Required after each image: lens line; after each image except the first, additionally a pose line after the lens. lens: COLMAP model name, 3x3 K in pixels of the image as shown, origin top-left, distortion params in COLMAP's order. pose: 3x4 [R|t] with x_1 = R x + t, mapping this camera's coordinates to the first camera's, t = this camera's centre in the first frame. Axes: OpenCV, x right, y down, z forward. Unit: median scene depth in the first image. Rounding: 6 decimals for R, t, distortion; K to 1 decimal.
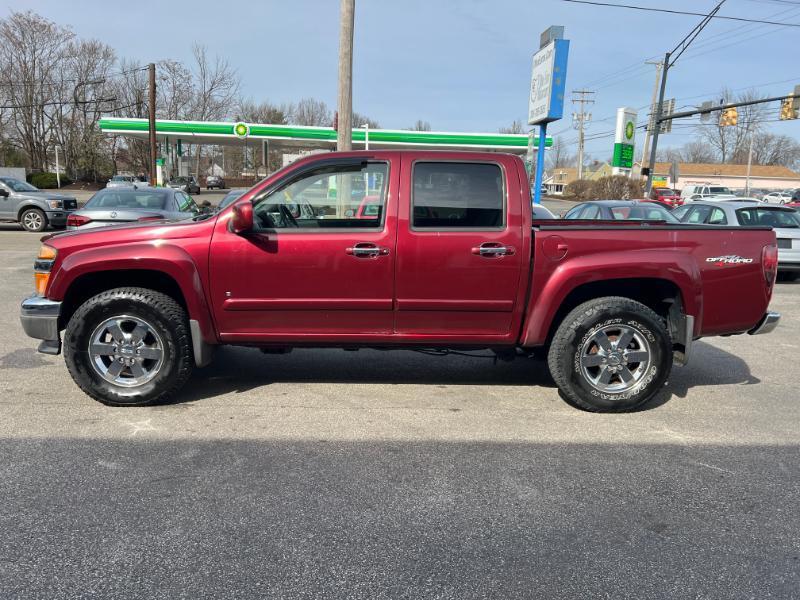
lens RADIAL K [[602.3, 0, 394.9], [0, 602.3, 301.2], [0, 0, 1]] dist [0.048325, -0.054276]
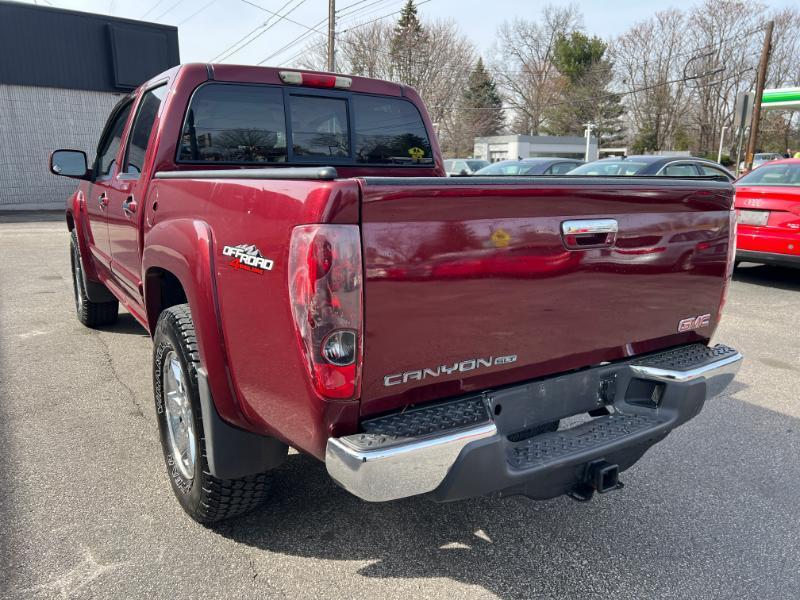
lens RADIAL K [[602.3, 0, 403.9], [0, 602.3, 304.0], [0, 0, 1]] dist [0.048325, -0.054276]
pose [[0.518295, 0.169730, -0.838190, 0.850099], [-0.144686, 0.983382, 0.109664, -0.086612], [0.842874, 0.064436, 0.534239, 0.809035]]
